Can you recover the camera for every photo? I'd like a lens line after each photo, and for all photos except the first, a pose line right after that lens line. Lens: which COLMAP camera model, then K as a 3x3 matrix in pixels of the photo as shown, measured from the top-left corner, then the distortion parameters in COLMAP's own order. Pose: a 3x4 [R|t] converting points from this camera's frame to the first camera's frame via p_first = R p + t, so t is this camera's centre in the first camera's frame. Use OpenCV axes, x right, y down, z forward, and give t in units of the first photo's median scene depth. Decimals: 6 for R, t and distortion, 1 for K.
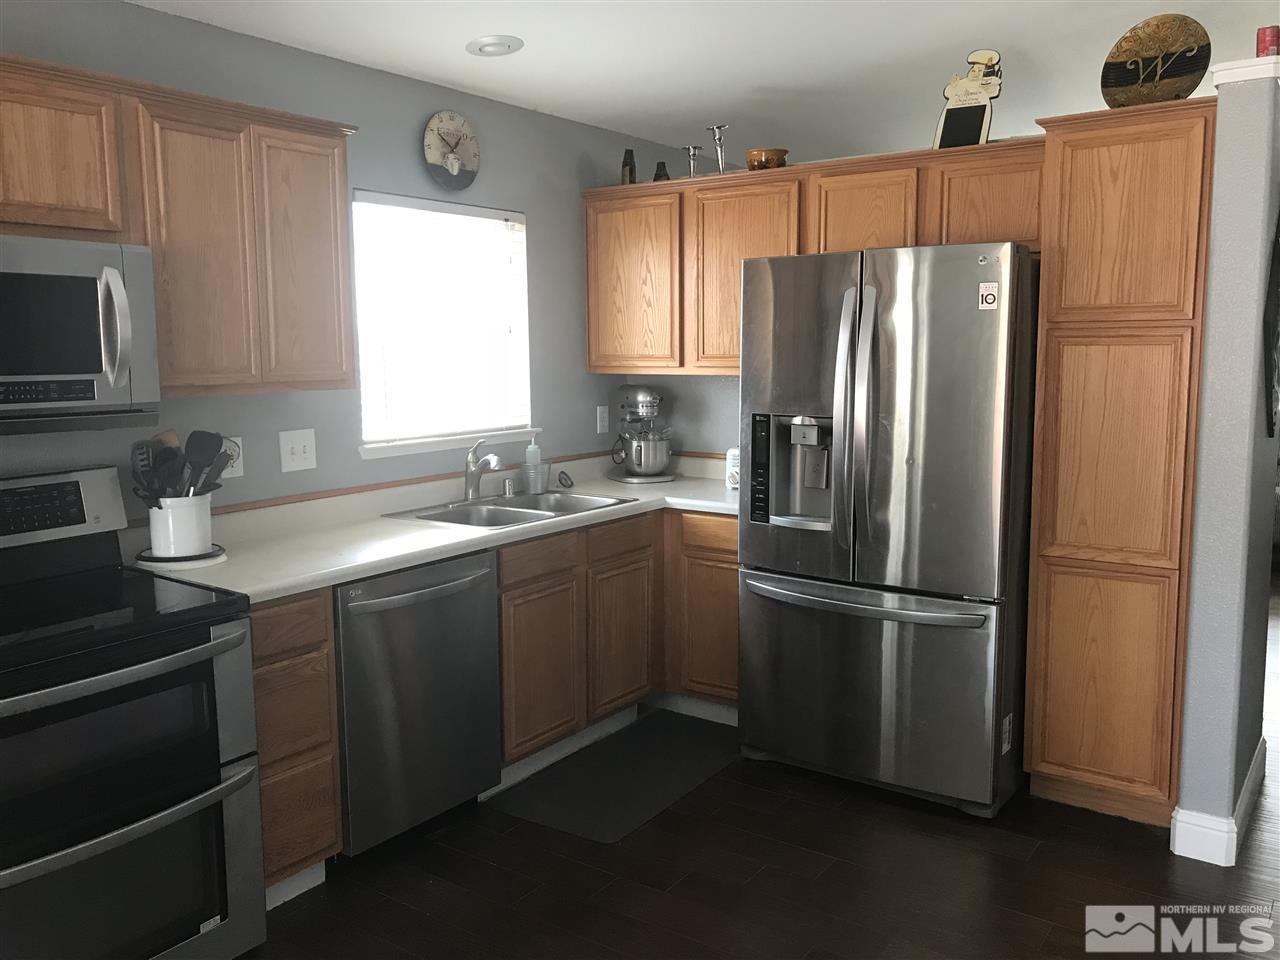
lens RADIAL K [[1047.0, 0, 622.4], [0, 1047.0, 477.0], [0, 0, 1]] dist [-0.006472, -0.008882]
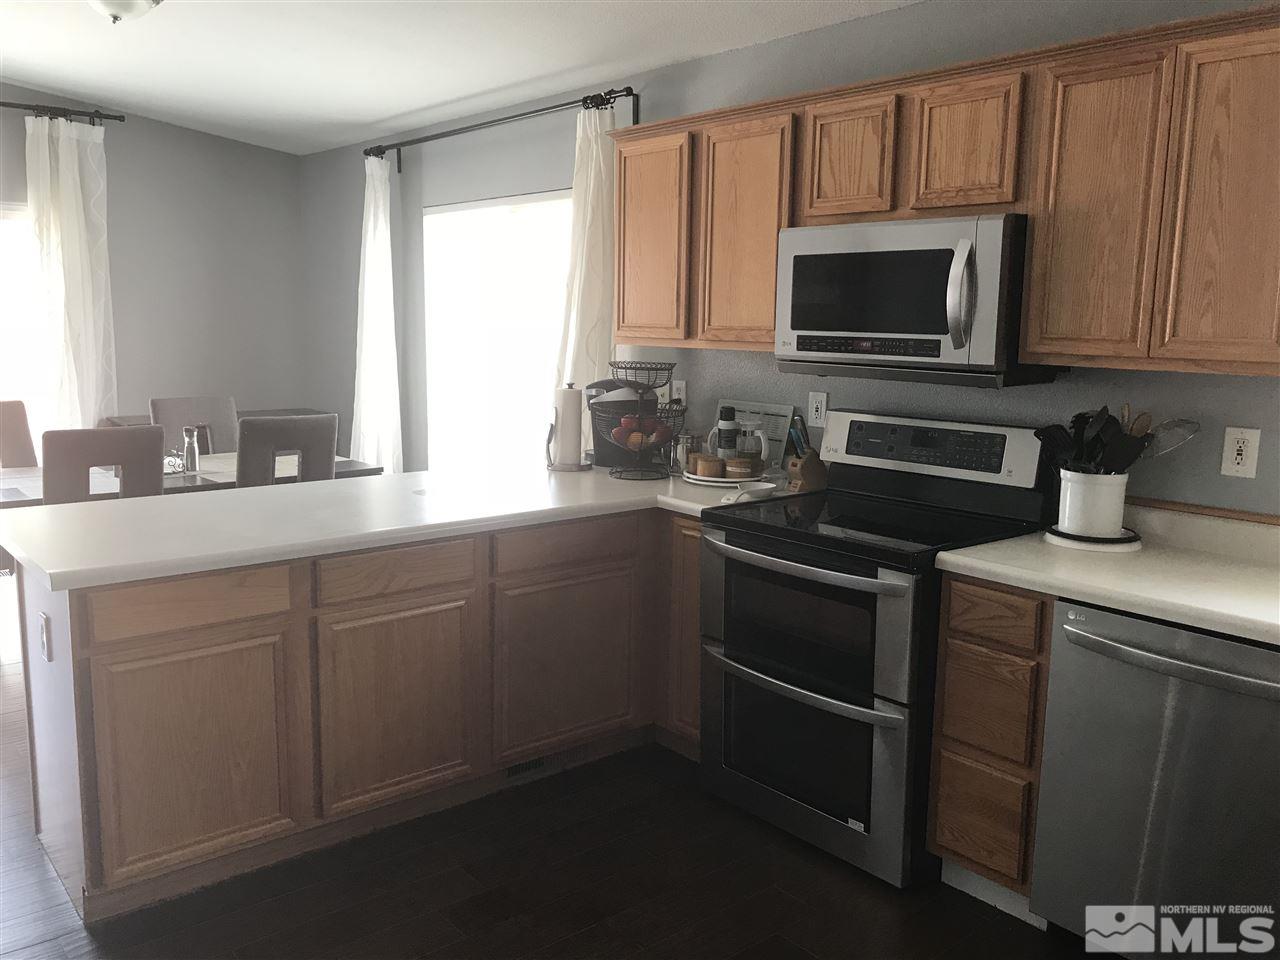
lens RADIAL K [[1047.0, 0, 622.4], [0, 1047.0, 477.0], [0, 0, 1]] dist [-0.006472, -0.008882]
pose [[-0.247531, 0.158853, -0.955769, 0.641278], [-0.131296, 0.971868, 0.195532, -0.116520], [0.959943, 0.173889, -0.219710, 0.874594]]
